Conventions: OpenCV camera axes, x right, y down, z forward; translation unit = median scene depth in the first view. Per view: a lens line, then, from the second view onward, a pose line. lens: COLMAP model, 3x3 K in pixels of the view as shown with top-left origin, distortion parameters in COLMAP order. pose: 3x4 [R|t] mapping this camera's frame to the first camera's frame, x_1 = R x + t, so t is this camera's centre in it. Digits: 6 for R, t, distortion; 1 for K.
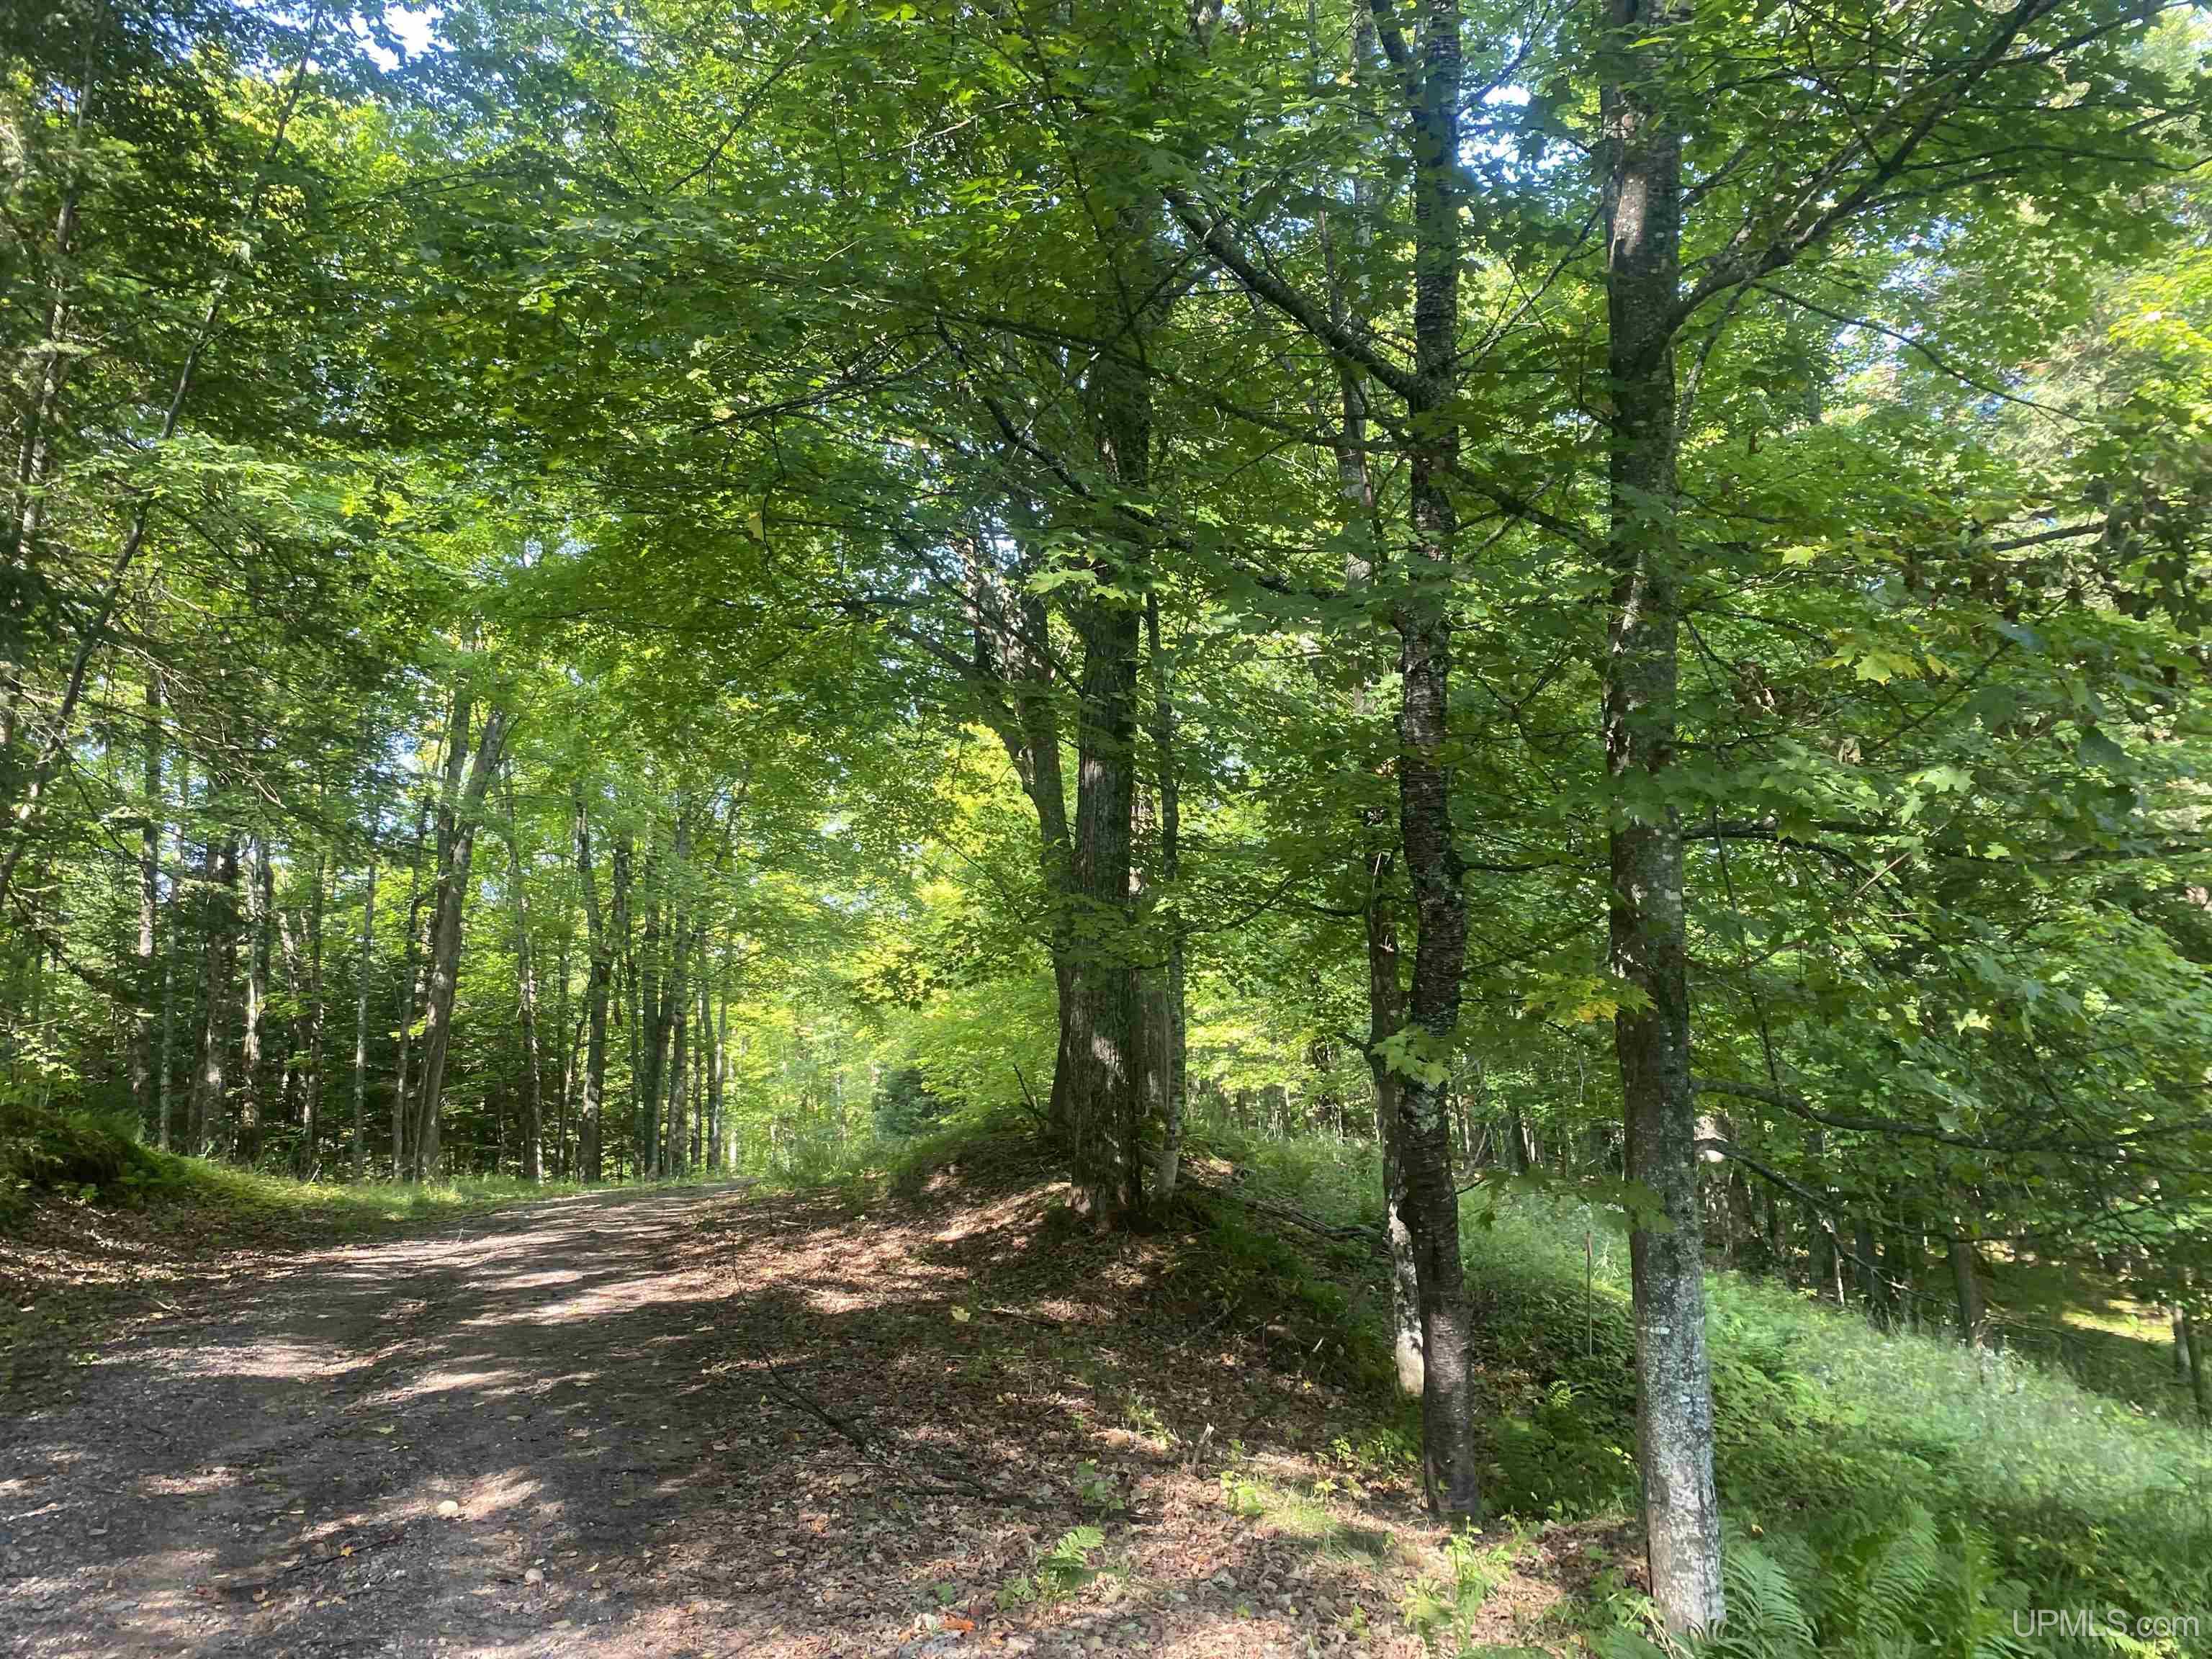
lens RADIAL K [[1662.3, 0, 1107.8], [0, 1662.3, 823.0], [0, 0, 1]] dist [0.020389, -0.006176]
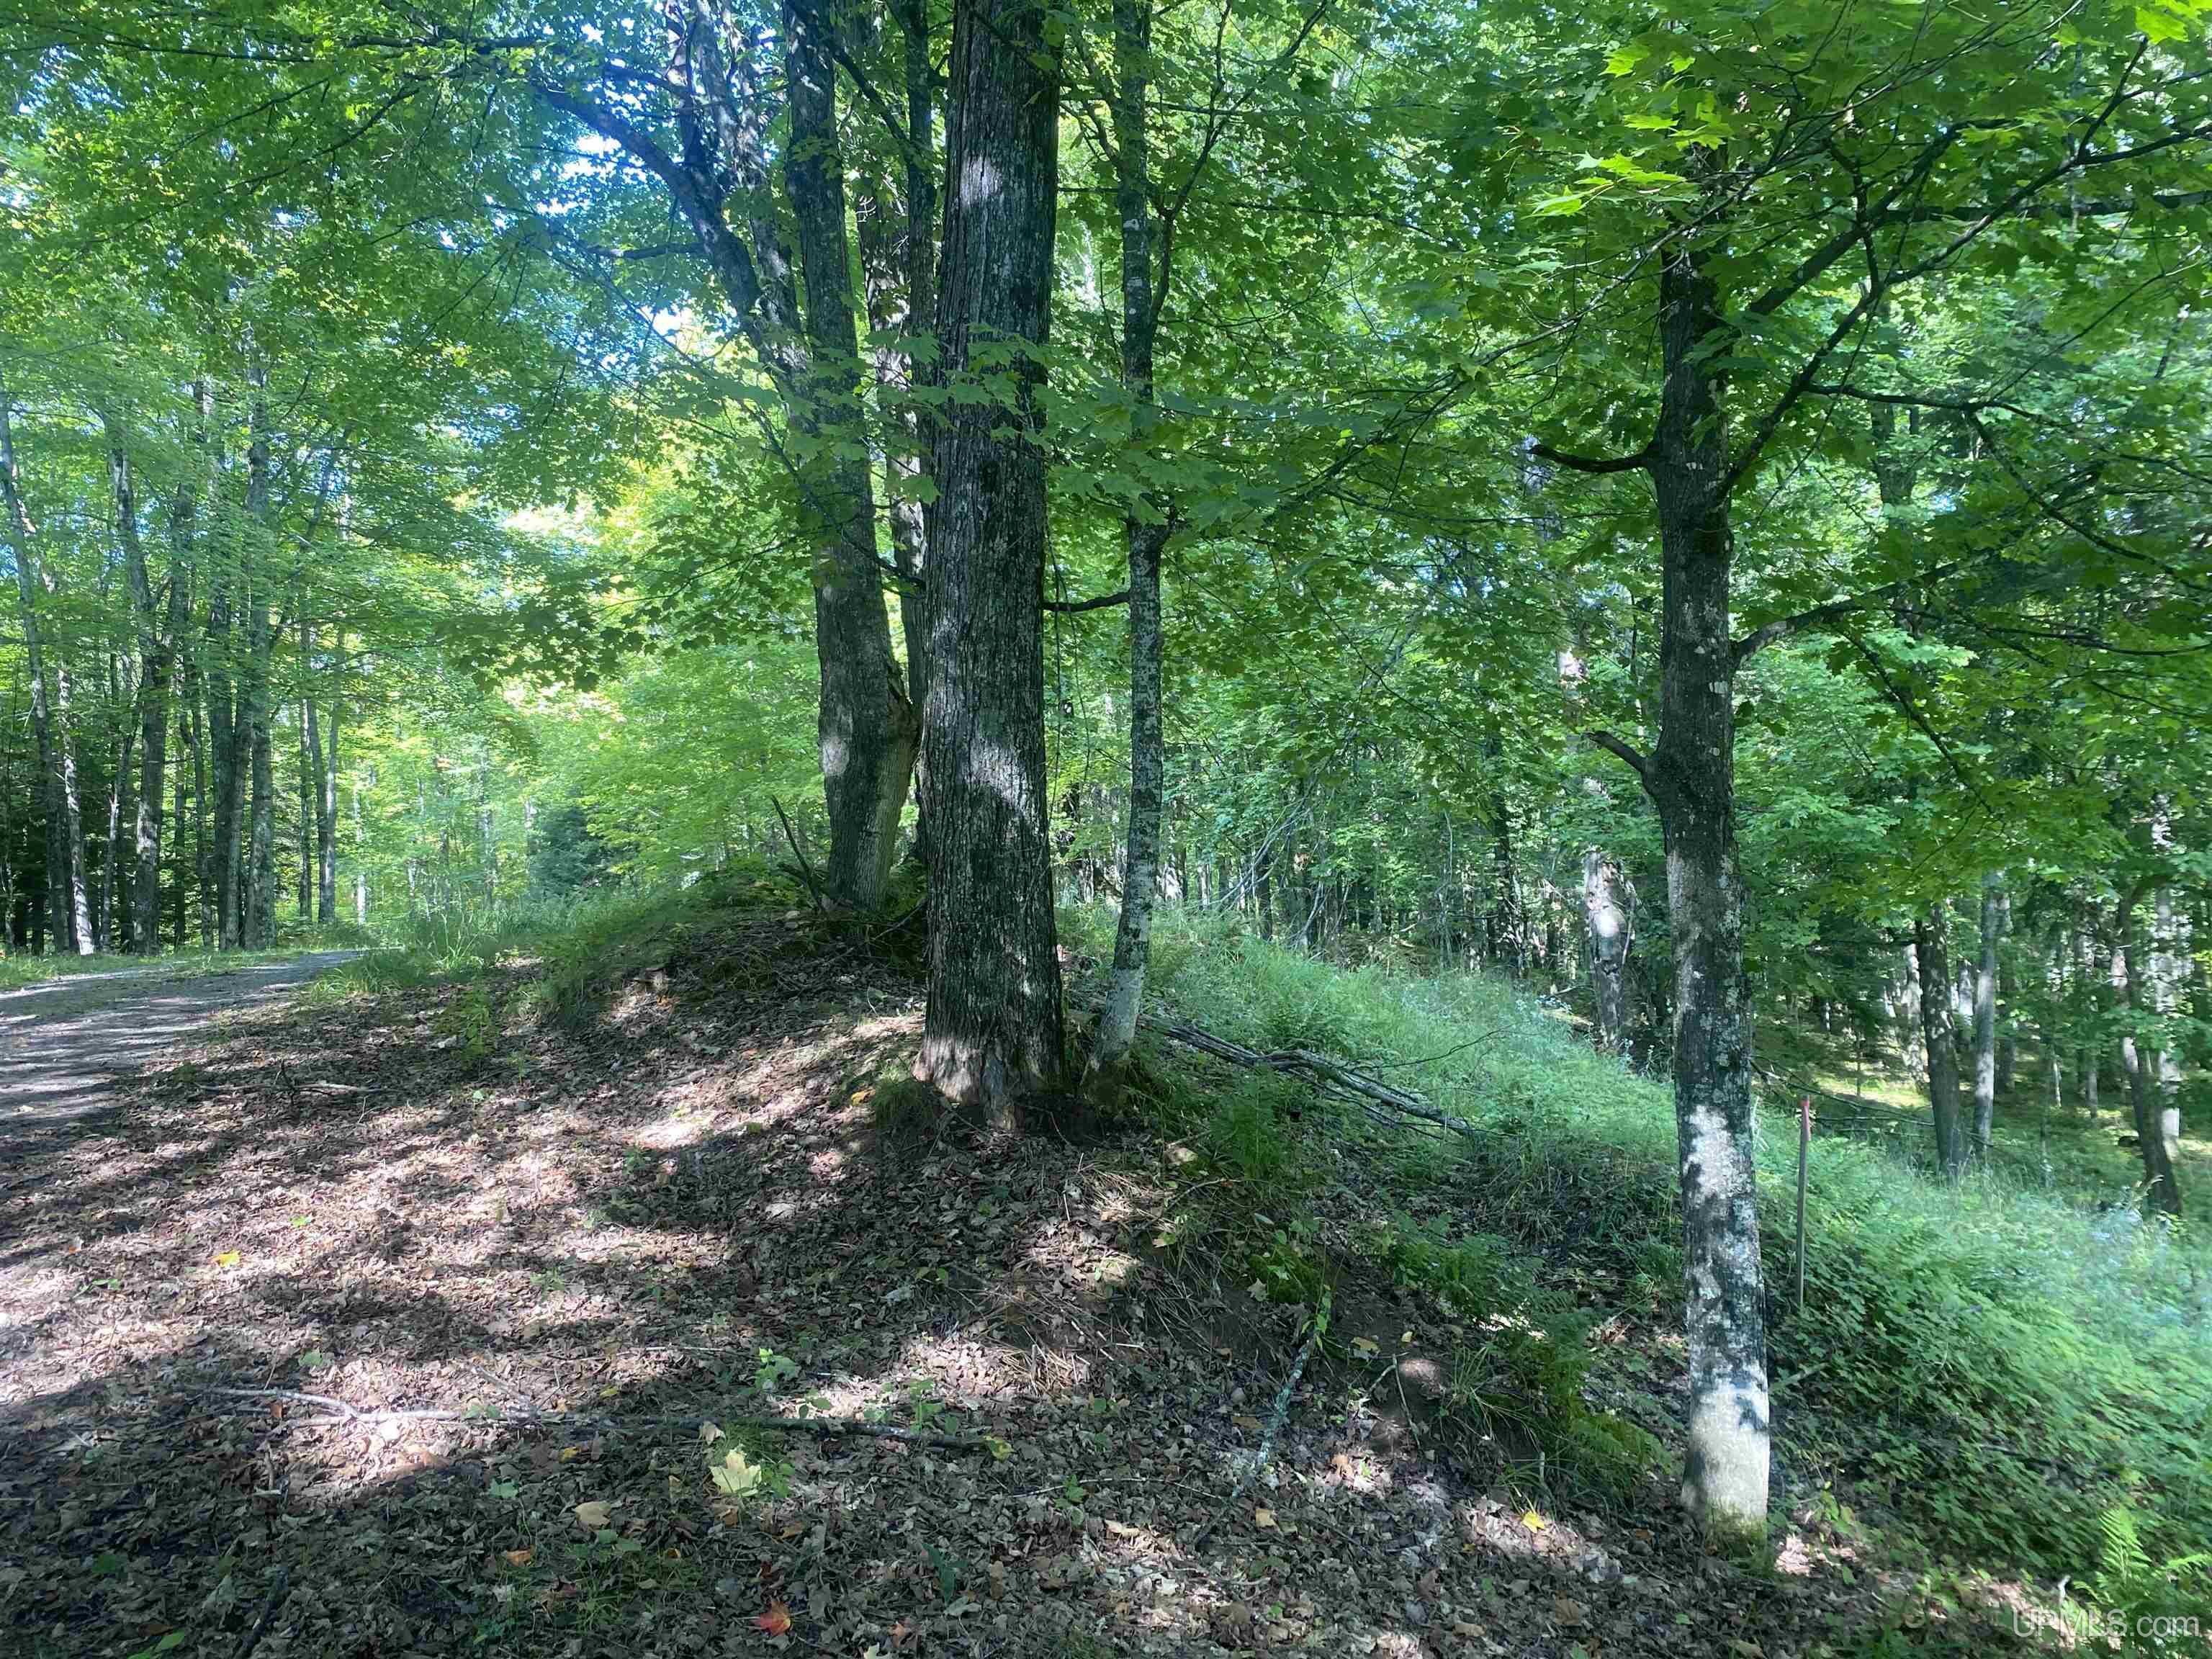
lens RADIAL K [[1662.3, 0, 1108.2], [0, 1662.3, 839.4], [0, 0, 1]] dist [0.020389, -0.006176]
pose [[0.980912, 0.015525, 0.193834, -0.060911], [-0.046317, 0.986772, 0.155356, 0.076612], [-0.188858, -0.161369, 0.968655, 0.492963]]
